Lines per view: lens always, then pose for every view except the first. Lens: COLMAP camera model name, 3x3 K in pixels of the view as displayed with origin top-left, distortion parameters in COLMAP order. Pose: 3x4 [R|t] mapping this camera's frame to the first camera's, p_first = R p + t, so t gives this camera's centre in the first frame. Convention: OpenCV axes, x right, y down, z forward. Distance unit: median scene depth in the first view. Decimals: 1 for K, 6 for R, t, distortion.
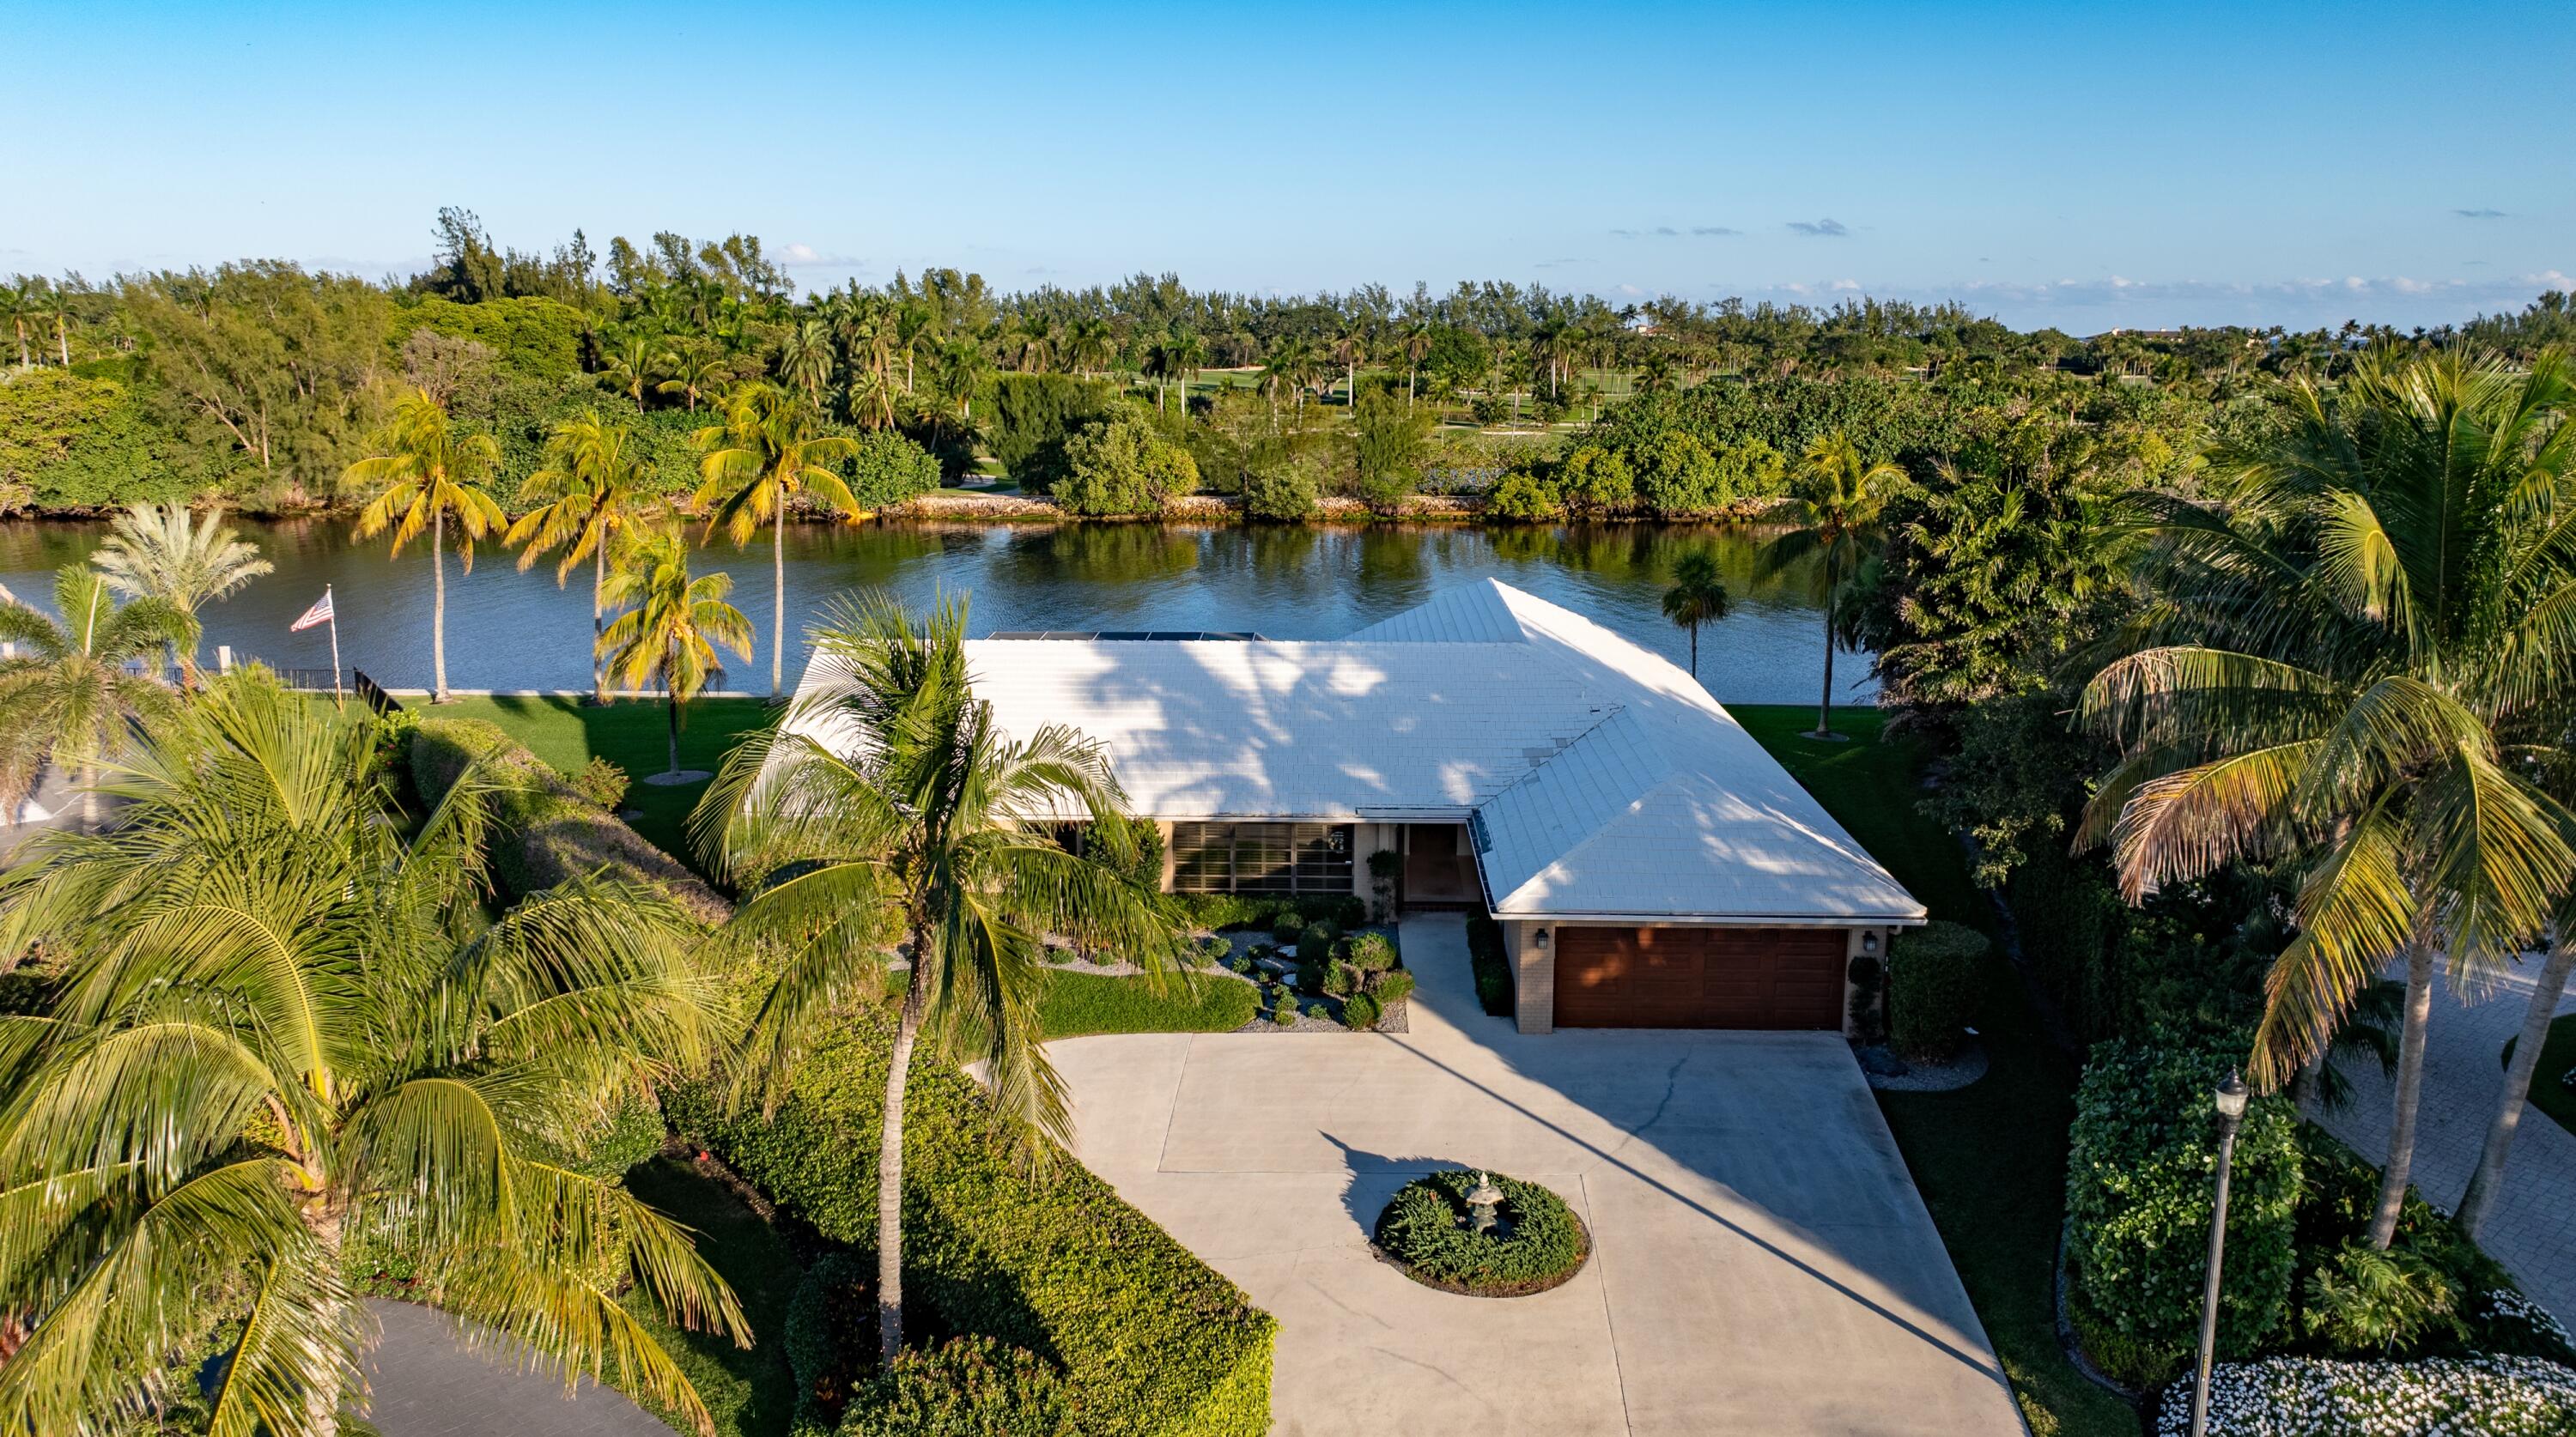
lens RADIAL K [[1797.7, 0, 1288.0], [0, 1797.7, 718.5], [0, 0, 1]] dist [-0.049944, 0.036310]
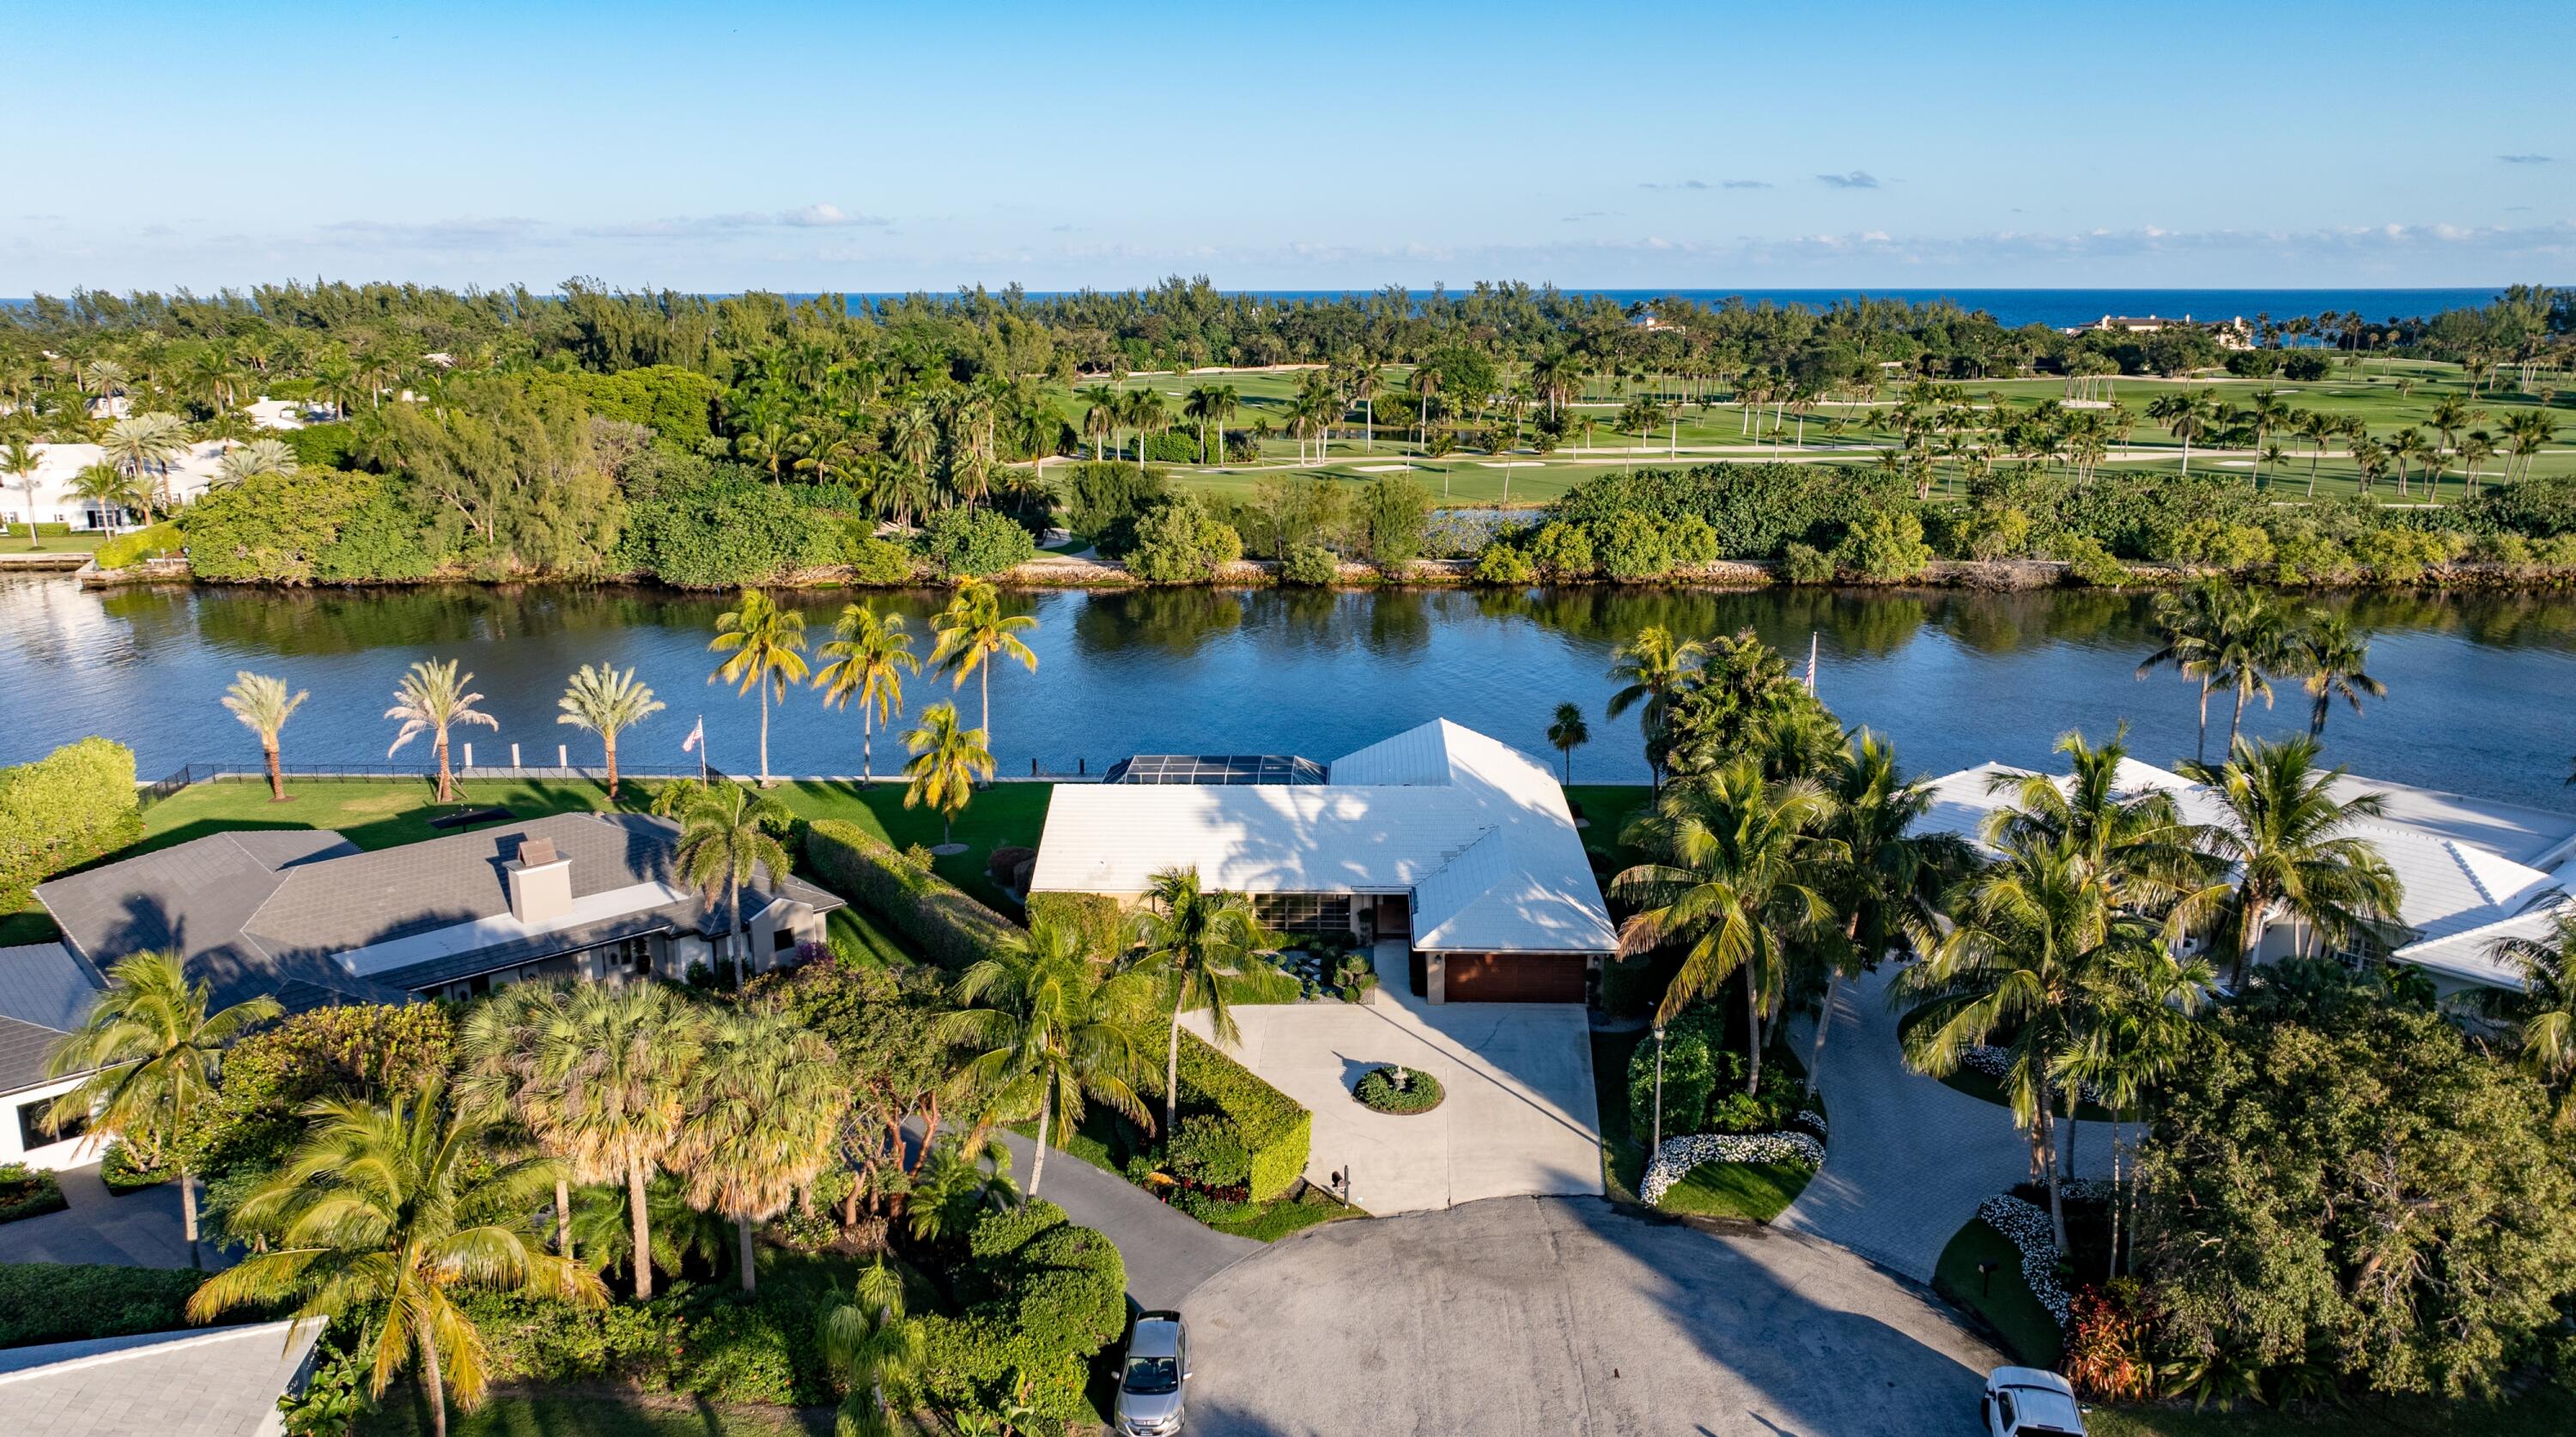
lens RADIAL K [[1797.7, 0, 1288.0], [0, 1797.7, 718.5], [0, 0, 1]] dist [-0.049944, 0.036310]
pose [[0.999883, -0.003857, -0.014804, -0.000103], [0.004217, 0.999695, 0.024333, -0.048242], [0.014705, -0.024392, 0.999594, -0.249371]]
